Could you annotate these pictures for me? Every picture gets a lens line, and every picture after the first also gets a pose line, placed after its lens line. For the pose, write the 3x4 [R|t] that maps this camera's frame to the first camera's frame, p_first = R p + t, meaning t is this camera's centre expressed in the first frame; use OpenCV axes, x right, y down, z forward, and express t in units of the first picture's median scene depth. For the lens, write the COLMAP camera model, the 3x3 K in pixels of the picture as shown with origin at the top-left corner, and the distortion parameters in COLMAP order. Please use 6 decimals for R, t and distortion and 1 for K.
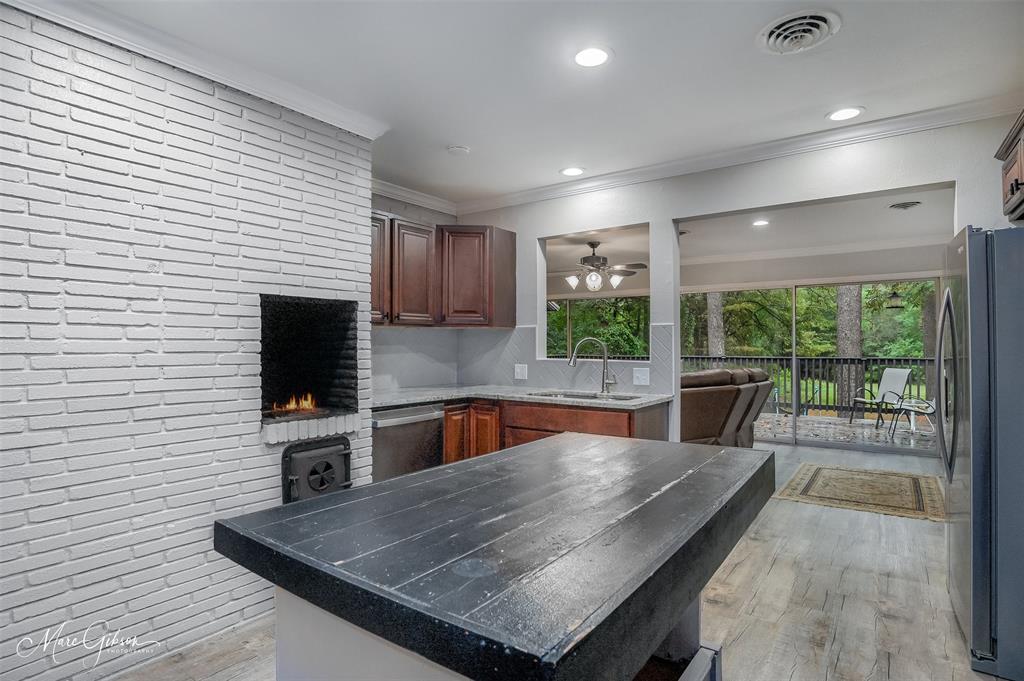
lens RADIAL K [[530.5, 0, 508.5], [0, 530.5, 344.3], [0, 0, 1]] dist [-0.077216, 0.026173]
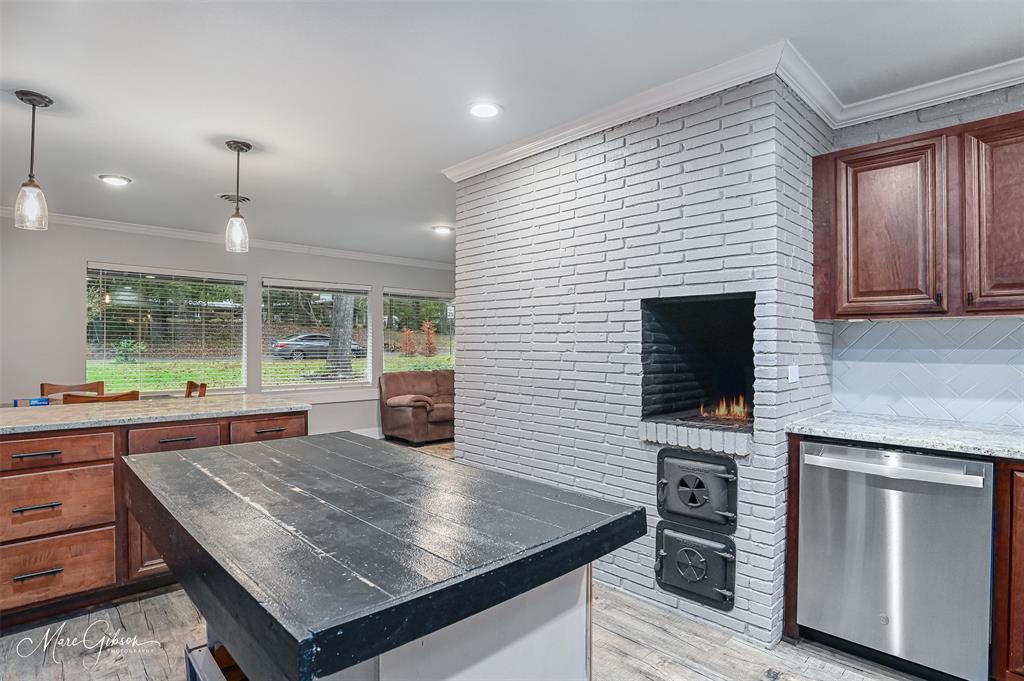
lens RADIAL K [[530.5, 0, 508.5], [0, 530.5, 344.3], [0, 0, 1]] dist [-0.077216, 0.026173]
pose [[-0.172478, 0.002297, -0.985011, 0.601678], [-0.000444, 0.999997, 0.002409, -0.005507], [0.985013, 0.000853, -0.172476, 0.859584]]
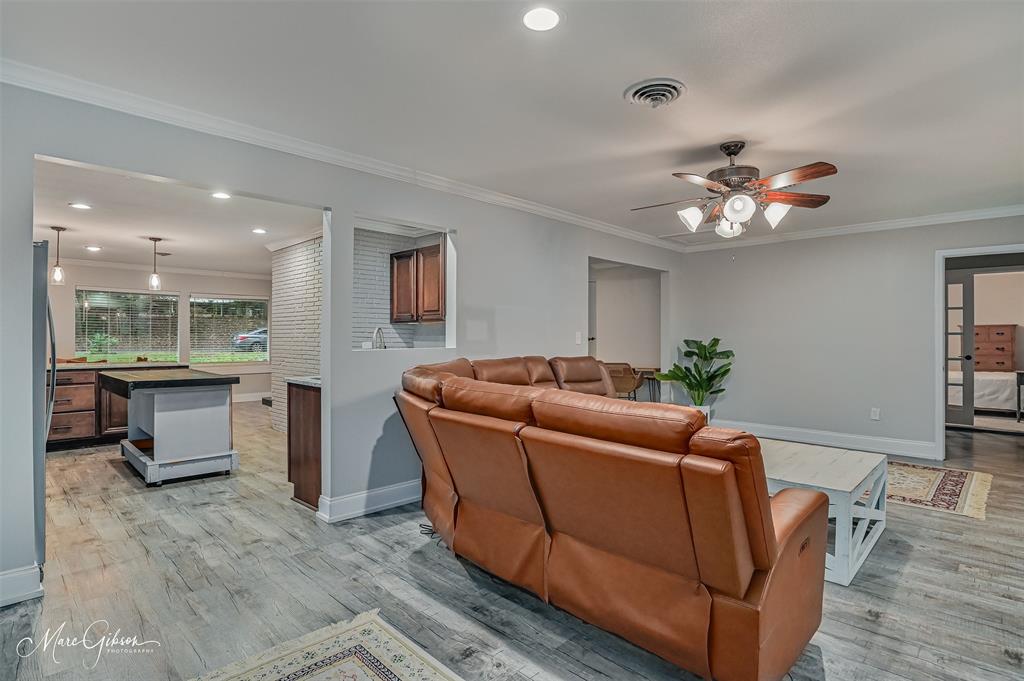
lens RADIAL K [[529.6, 0, 512.0], [0, 529.6, 340.5], [0, 0, 1]] dist [-0.068937, 0.028373]
pose [[-0.135882, 0.006639, -0.990703, 1.734014], [-0.001226, 0.999976, 0.006870, 0.008178], [0.990724, 0.002148, -0.135871, 2.053512]]
